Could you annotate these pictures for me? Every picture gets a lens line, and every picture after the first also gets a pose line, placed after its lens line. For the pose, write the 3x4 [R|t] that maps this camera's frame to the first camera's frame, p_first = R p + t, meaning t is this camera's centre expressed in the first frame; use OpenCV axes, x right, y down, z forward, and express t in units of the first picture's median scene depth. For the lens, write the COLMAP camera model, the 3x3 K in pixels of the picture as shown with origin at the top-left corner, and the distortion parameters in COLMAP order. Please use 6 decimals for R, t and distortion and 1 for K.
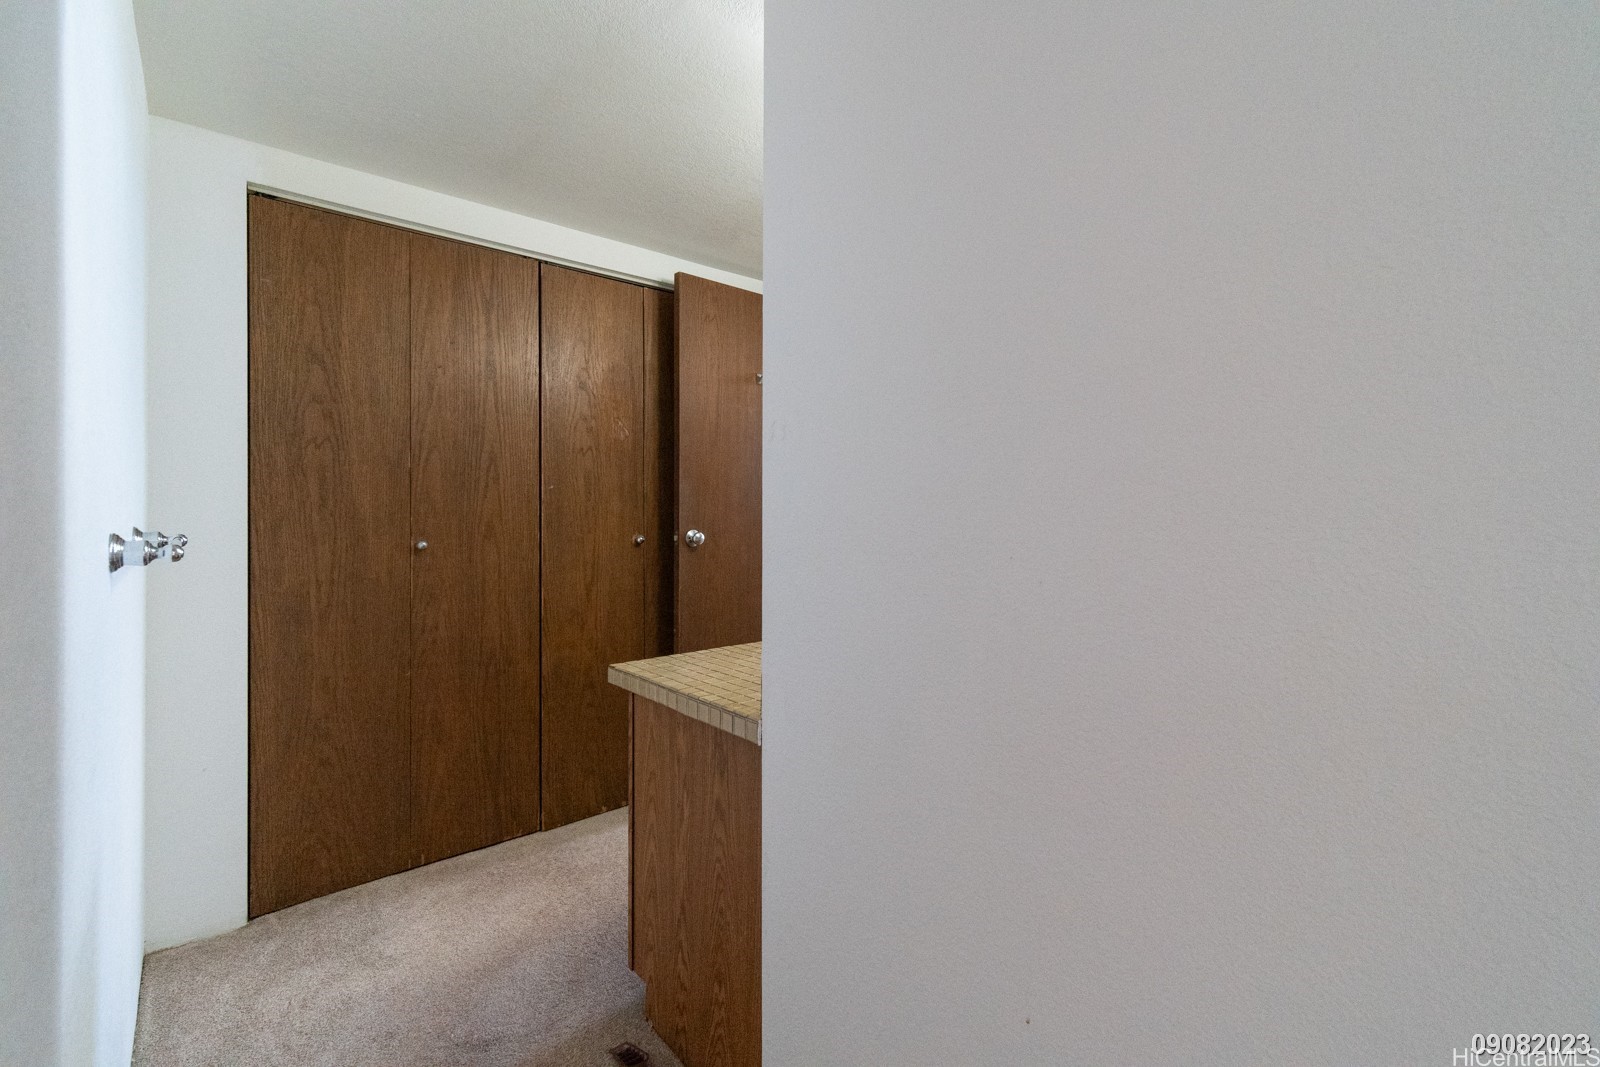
lens RADIAL K [[687.4, 0, 784.7], [0, 687.4, 517.4], [0, 0, 1]] dist [0.001115, 0.000839]
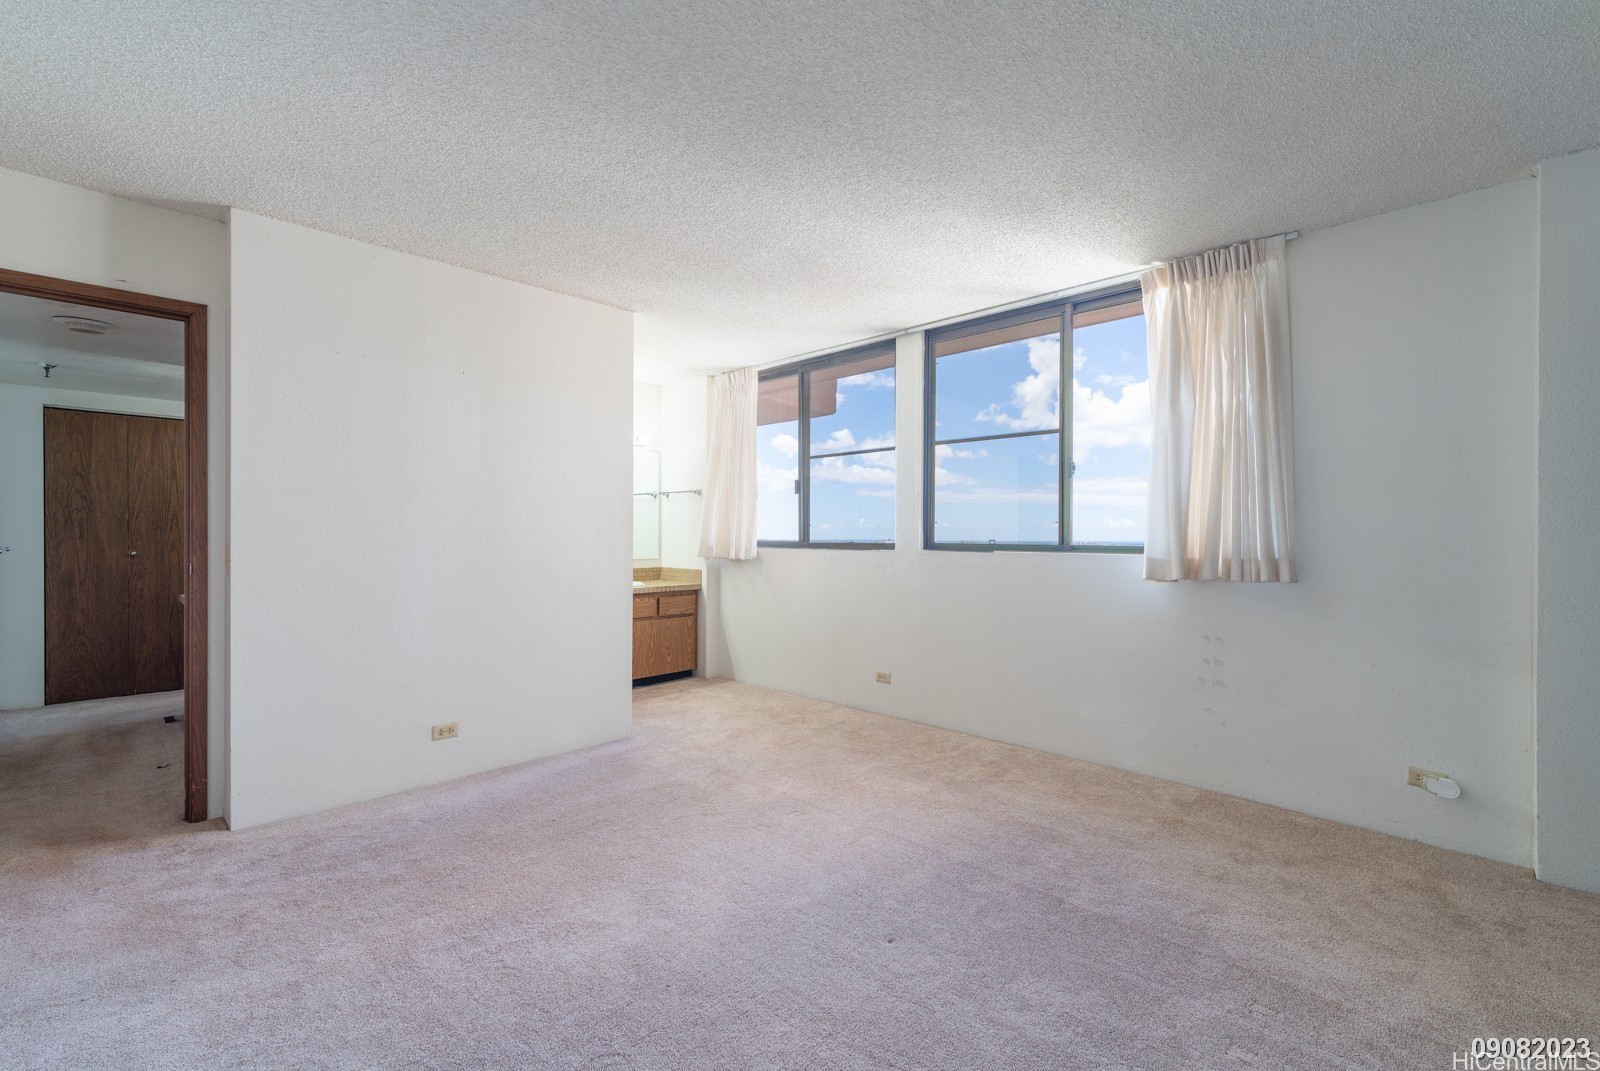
lens RADIAL K [[687.4, 0, 802.0], [0, 687.4, 544.2], [0, 0, 1]] dist [0.001115, 0.000839]
pose [[0.989491, -0.002050, 0.144581, 1.441717], [0.001611, 0.999994, 0.003156, 0.006177], [-0.144587, -0.002889, 0.989488, -1.707470]]
